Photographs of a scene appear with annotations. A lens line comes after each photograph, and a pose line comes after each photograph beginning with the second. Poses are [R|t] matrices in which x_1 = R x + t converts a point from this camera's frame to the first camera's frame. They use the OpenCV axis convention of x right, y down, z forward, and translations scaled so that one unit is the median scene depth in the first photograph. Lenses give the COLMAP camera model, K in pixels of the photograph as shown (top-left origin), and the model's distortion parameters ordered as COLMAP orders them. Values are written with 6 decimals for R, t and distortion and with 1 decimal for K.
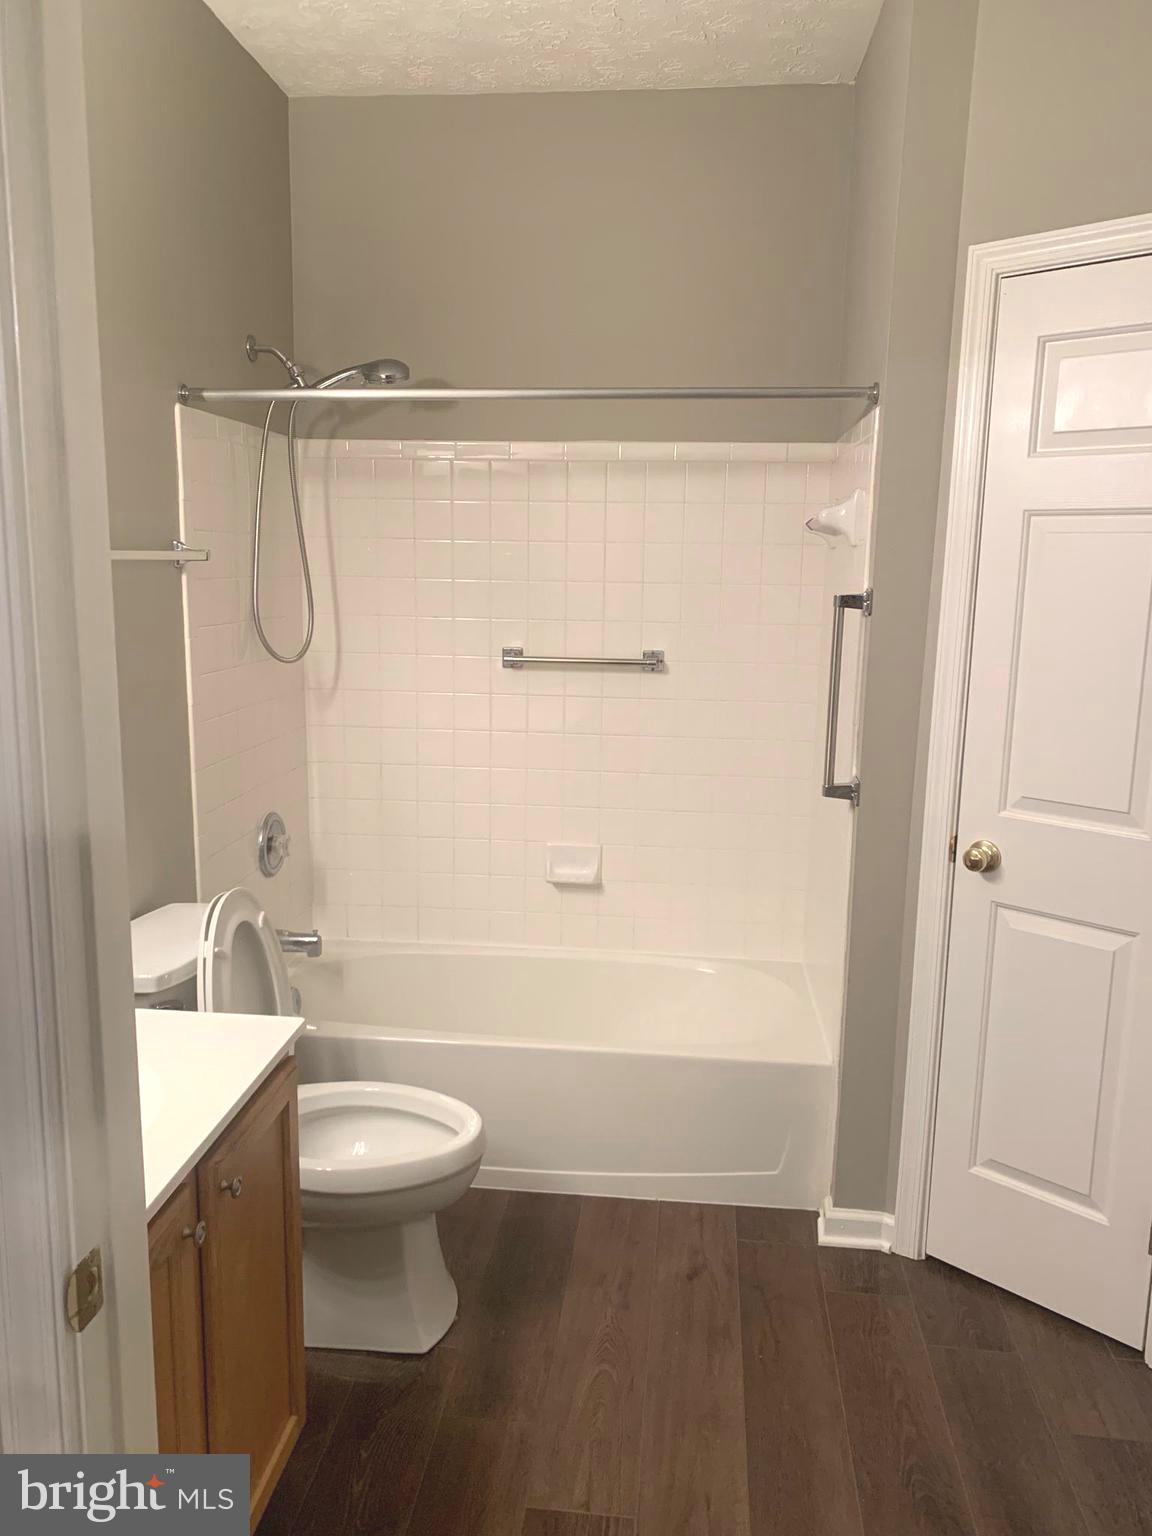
lens RADIAL K [[1178.5, 0, 573.7], [0, 1178.5, 766.0], [0, 0, 1]] dist [0.023795, -0.010726]
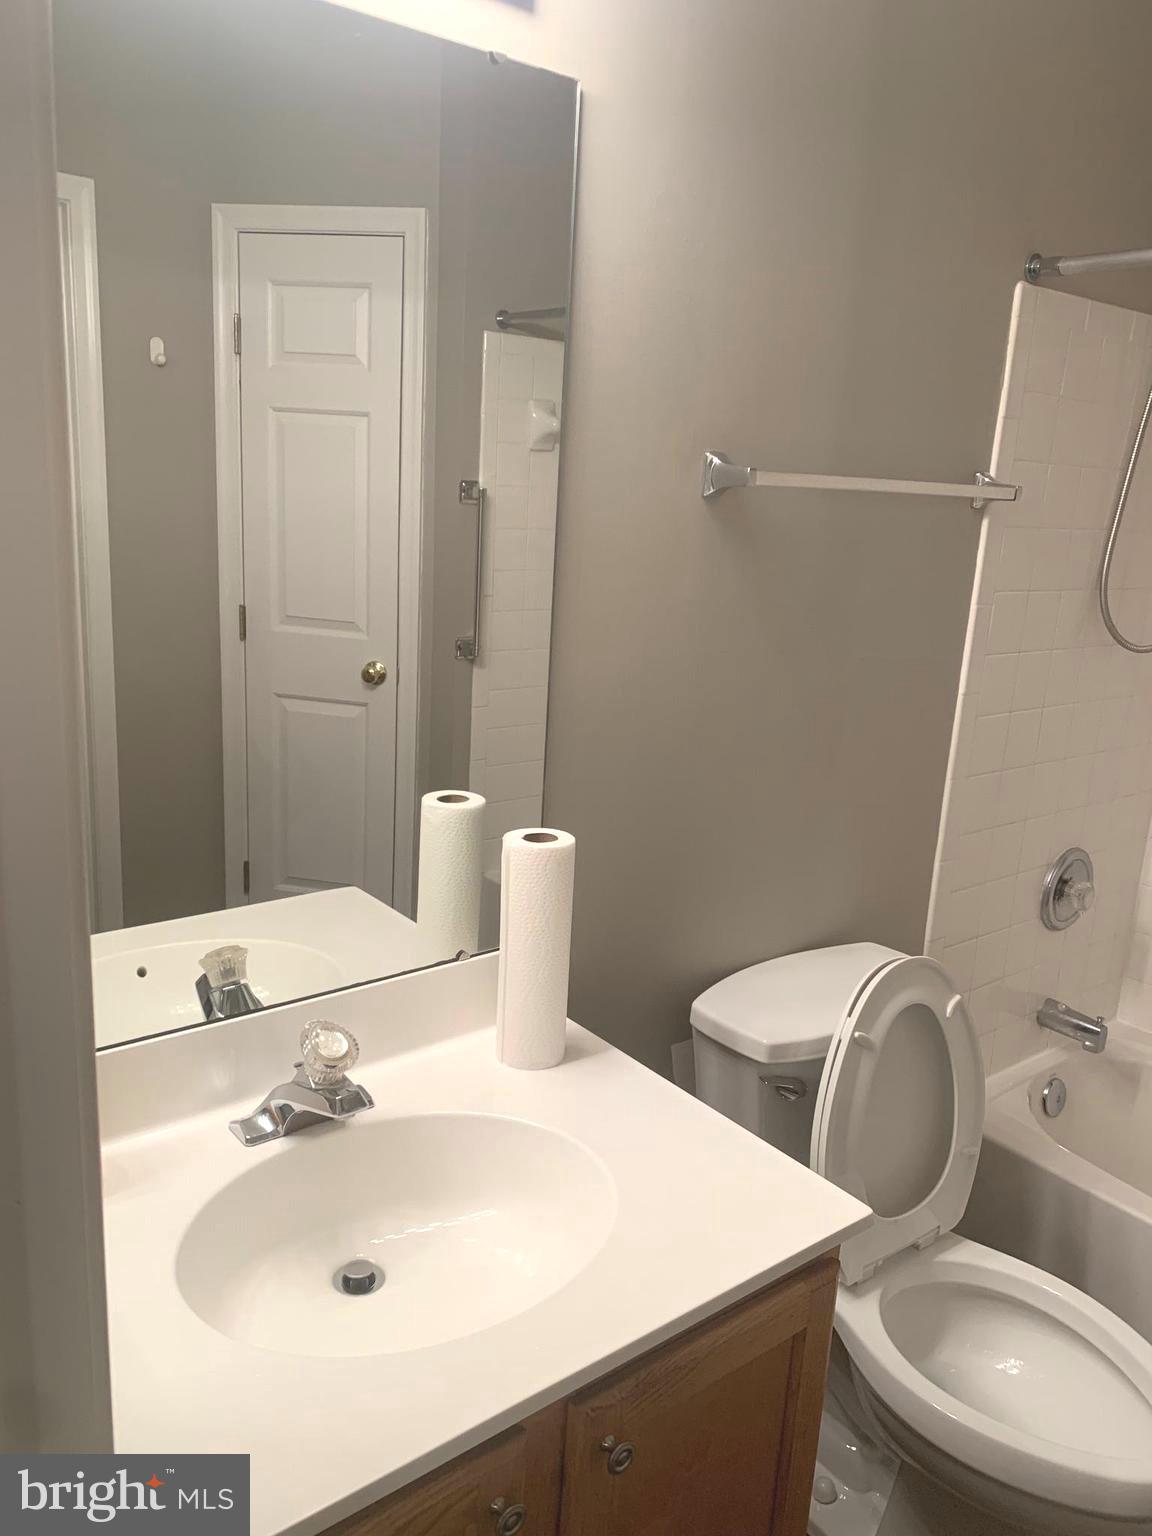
lens RADIAL K [[1178.5, 0, 583.4], [0, 1178.5, 780.5], [0, 0, 1]] dist [0.023795, -0.010726]
pose [[0.696321, 0.205649, -0.687638, 0.041337], [-0.171710, 0.977982, 0.118602, -0.046351], [0.696888, 0.035489, 0.716301, 0.297994]]
